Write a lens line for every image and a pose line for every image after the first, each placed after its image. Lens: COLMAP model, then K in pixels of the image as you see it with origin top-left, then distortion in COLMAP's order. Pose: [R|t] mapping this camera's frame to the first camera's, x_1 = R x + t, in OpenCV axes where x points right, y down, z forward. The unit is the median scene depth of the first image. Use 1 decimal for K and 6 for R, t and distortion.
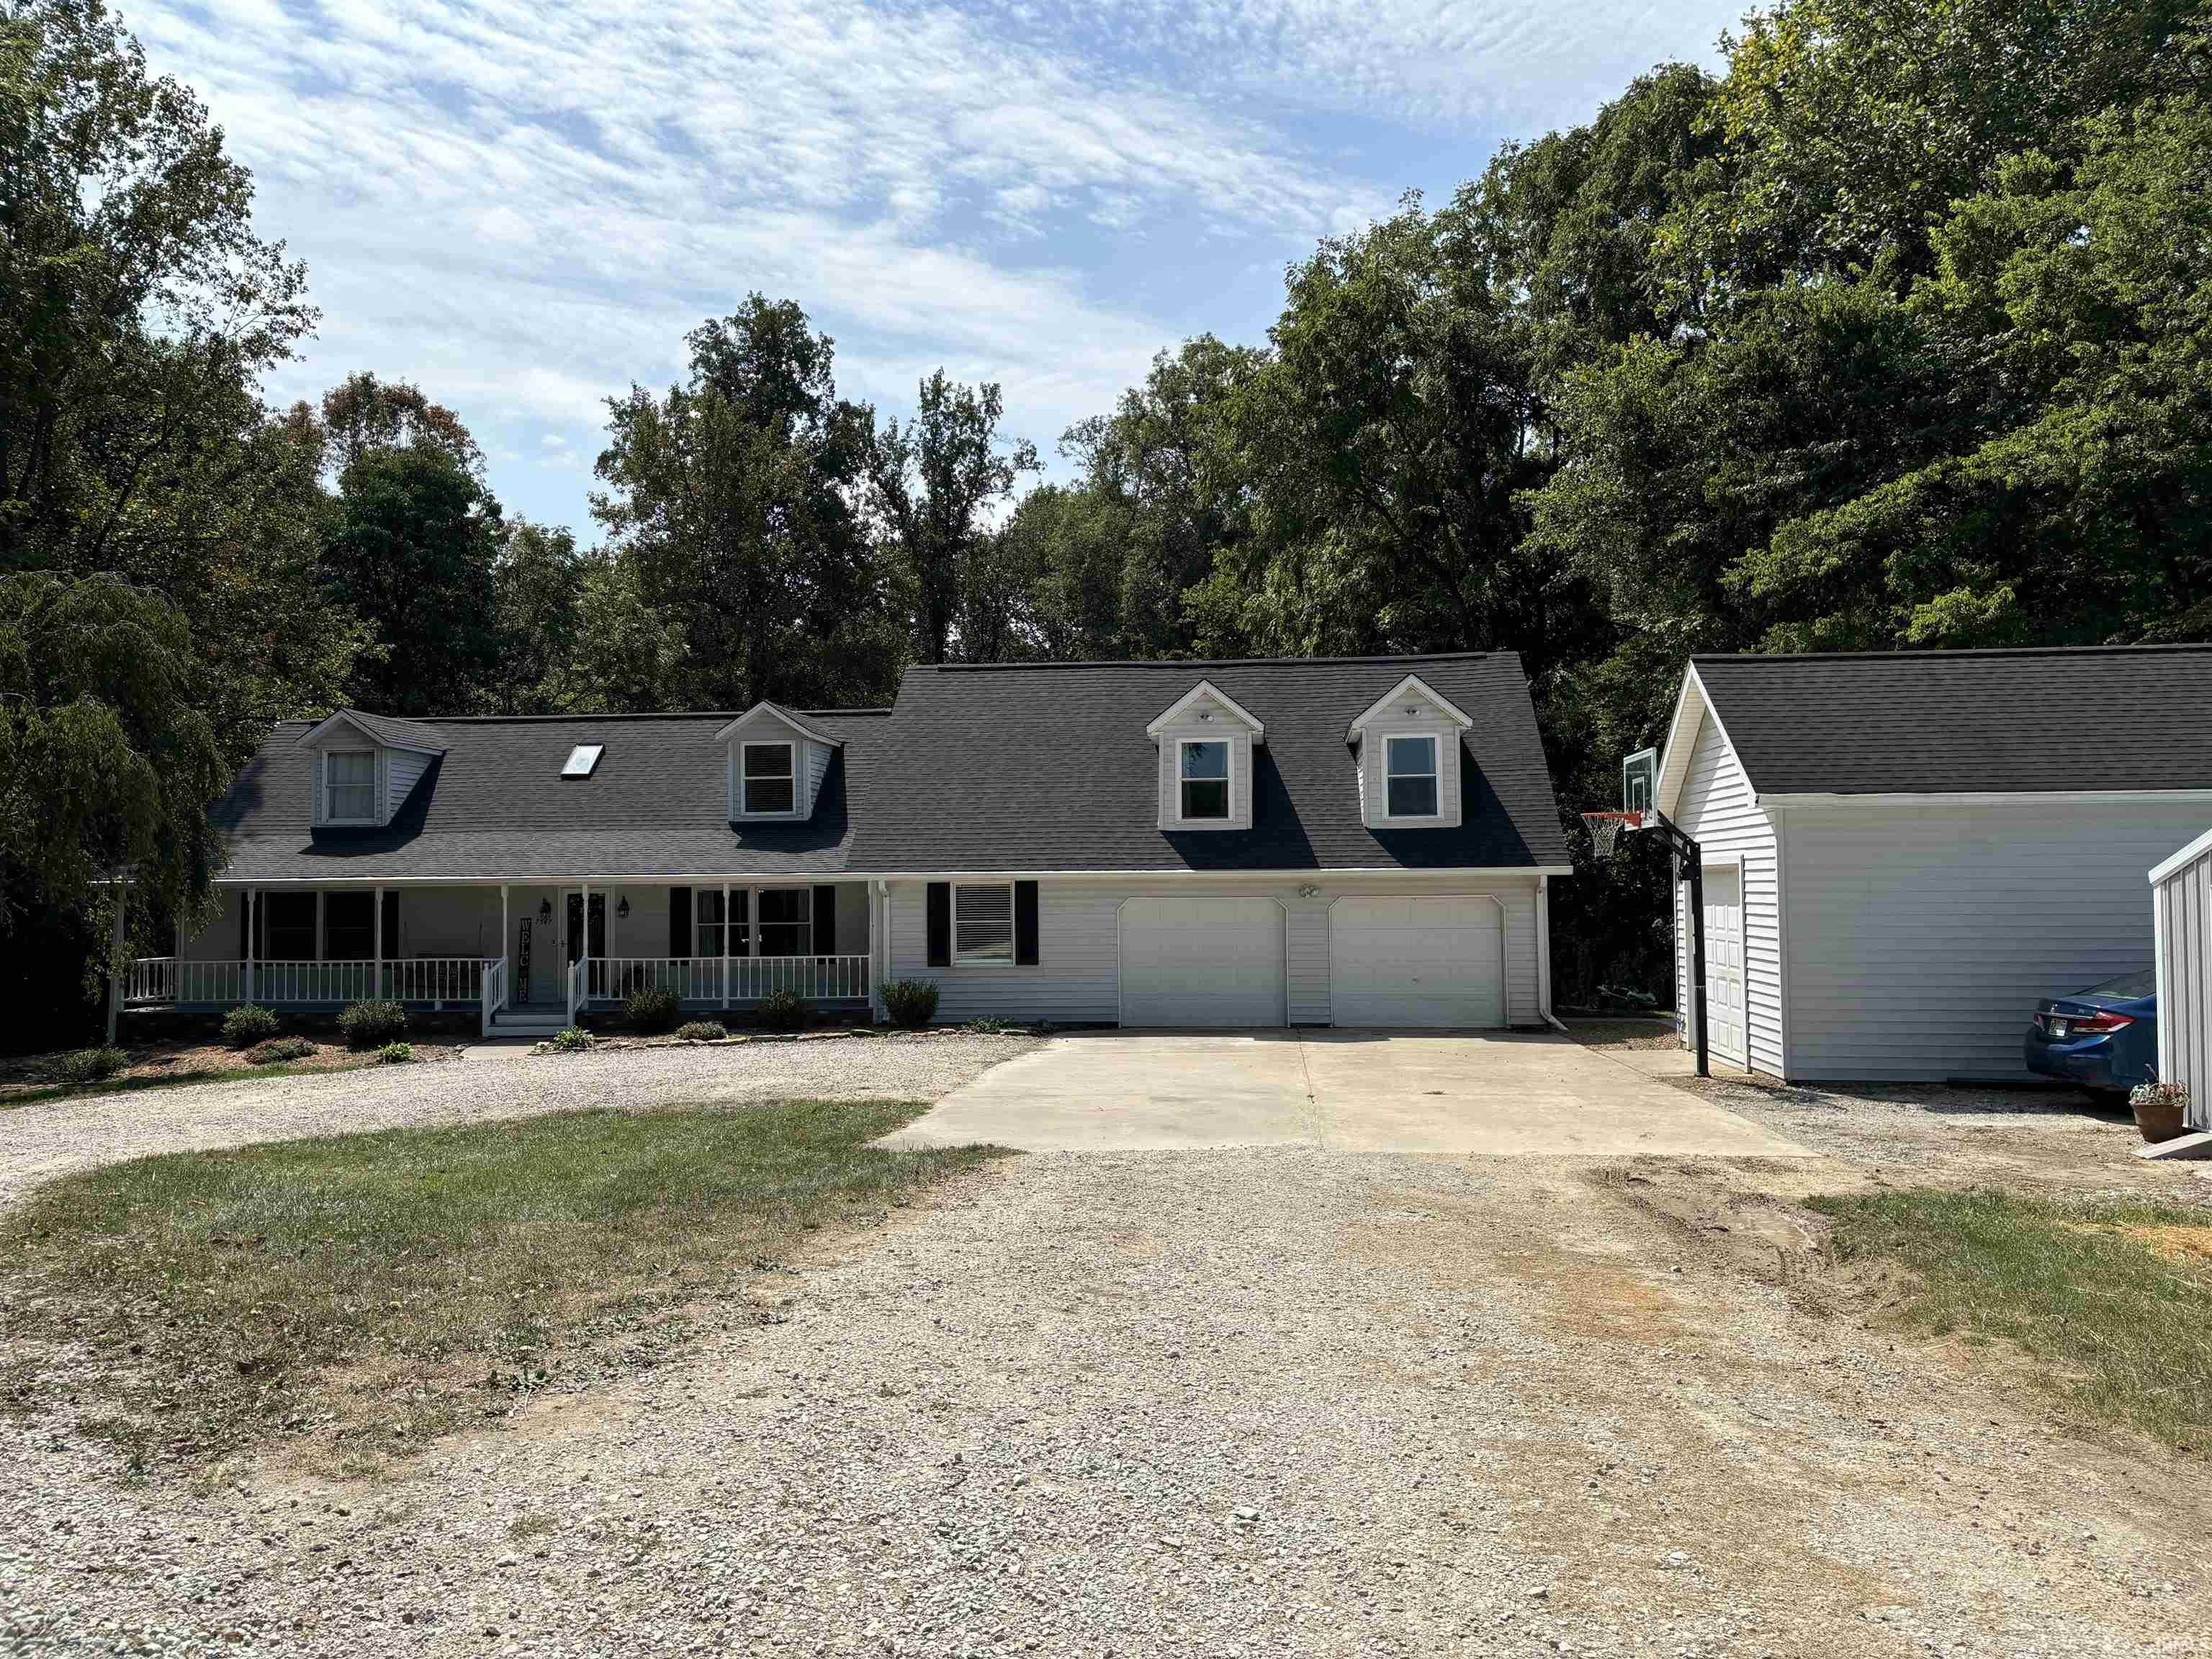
lens RADIAL K [[1659.0, 0, 1093.3], [0, 1659.0, 826.9], [0, 0, 1]] dist [0.015218, -0.062964]
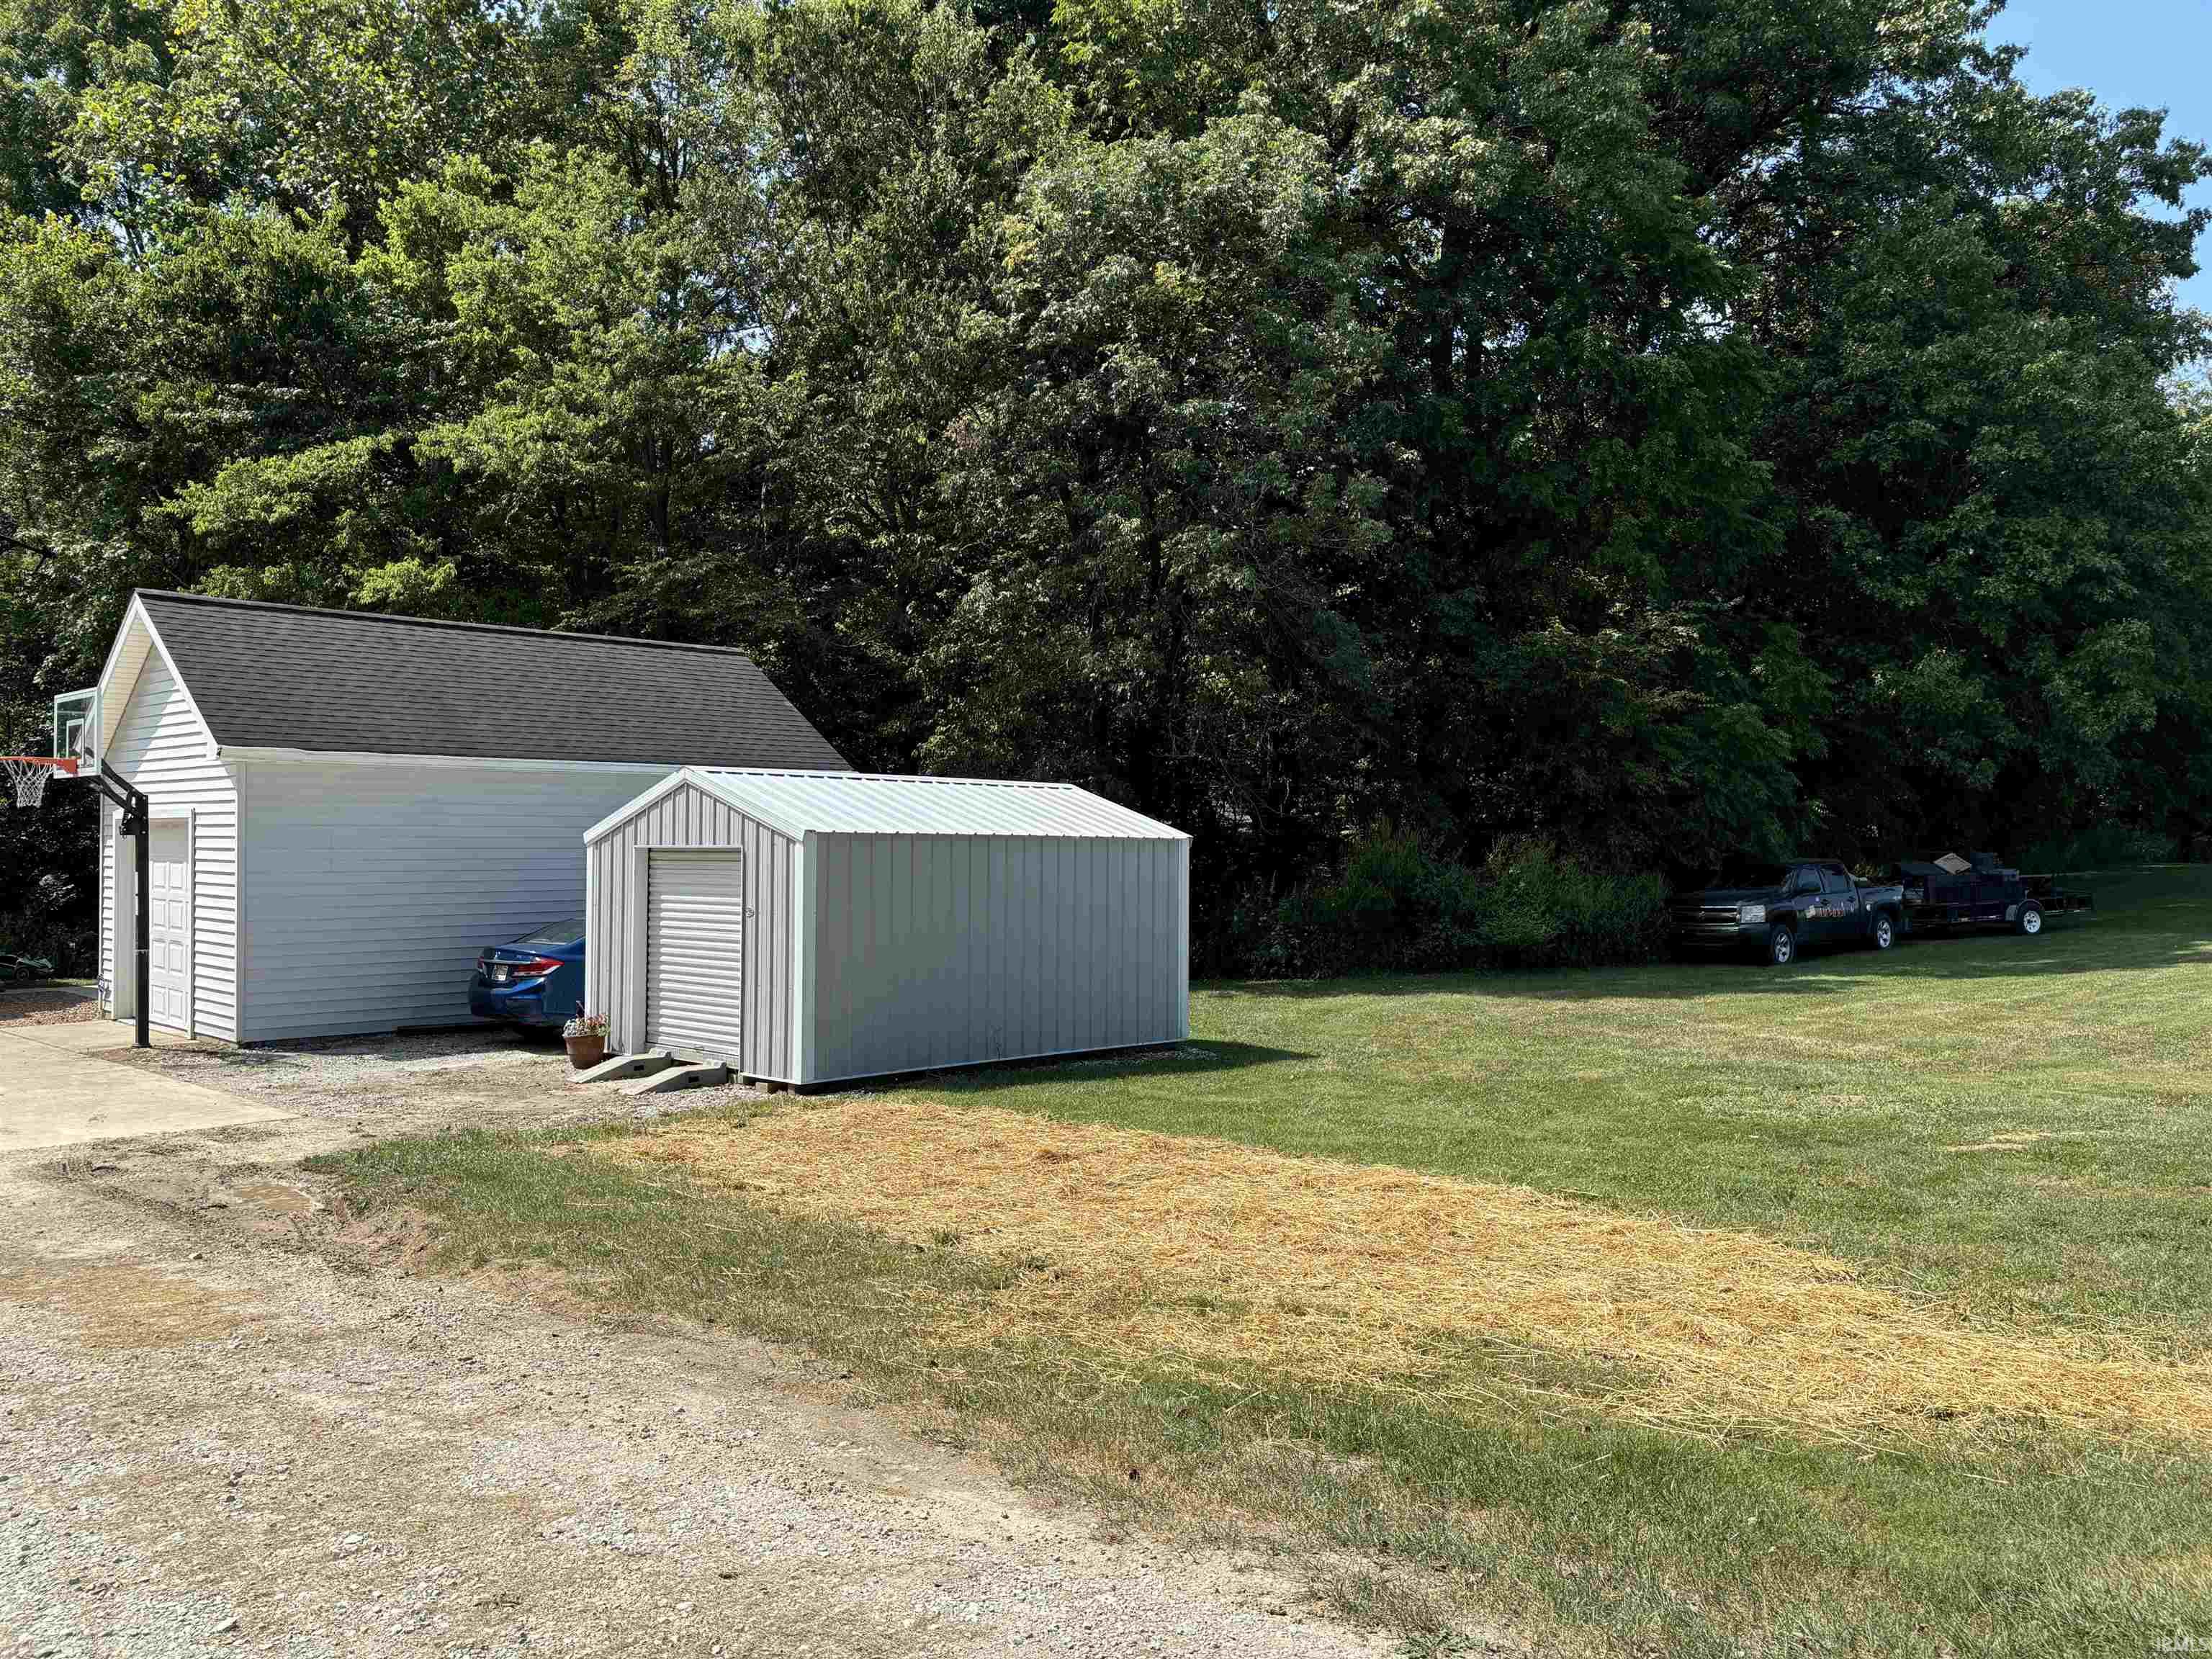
lens RADIAL K [[1659.0, 0, 1093.3], [0, 1659.0, 826.9], [0, 0, 1]] dist [0.015218, -0.062964]
pose [[0.559458, 0.013182, 0.828754, -0.102610], [-0.040325, 0.999122, 0.011330, -0.003941], [-0.827877, -0.039758, 0.559498, 0.052512]]
